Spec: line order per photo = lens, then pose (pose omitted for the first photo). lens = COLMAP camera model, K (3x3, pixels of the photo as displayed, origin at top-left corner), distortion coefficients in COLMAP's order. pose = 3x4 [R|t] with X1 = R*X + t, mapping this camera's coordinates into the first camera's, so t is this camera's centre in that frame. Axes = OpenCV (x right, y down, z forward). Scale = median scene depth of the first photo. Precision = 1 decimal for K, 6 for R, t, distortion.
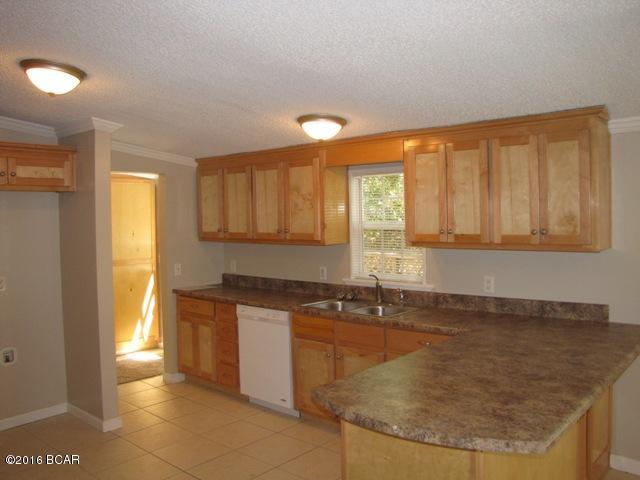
lens RADIAL K [[536.9, 0, 320.0], [0, 536.9, 240.0], [0, 0, 1]] dist [-0.135778, 0.000703]
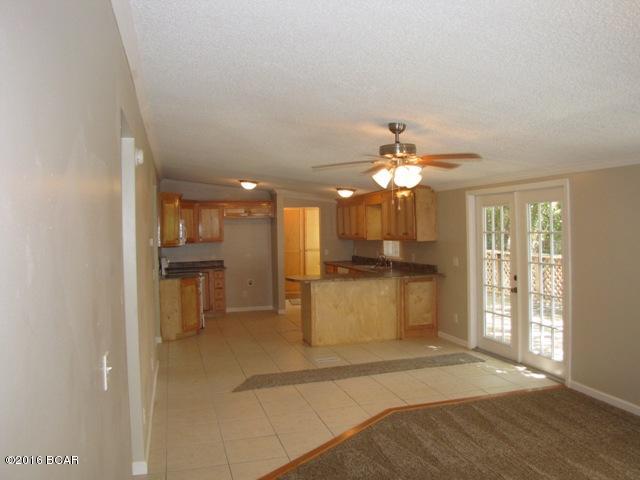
lens RADIAL K [[536.9, 0, 320.0], [0, 536.9, 240.0], [0, 0, 1]] dist [-0.135778, 0.000703]
pose [[0.832392, 0.003670, -0.554175, 0.904006], [-0.007781, 0.999957, -0.005065, 0.018064], [0.554132, 0.008528, 0.832385, -0.811663]]
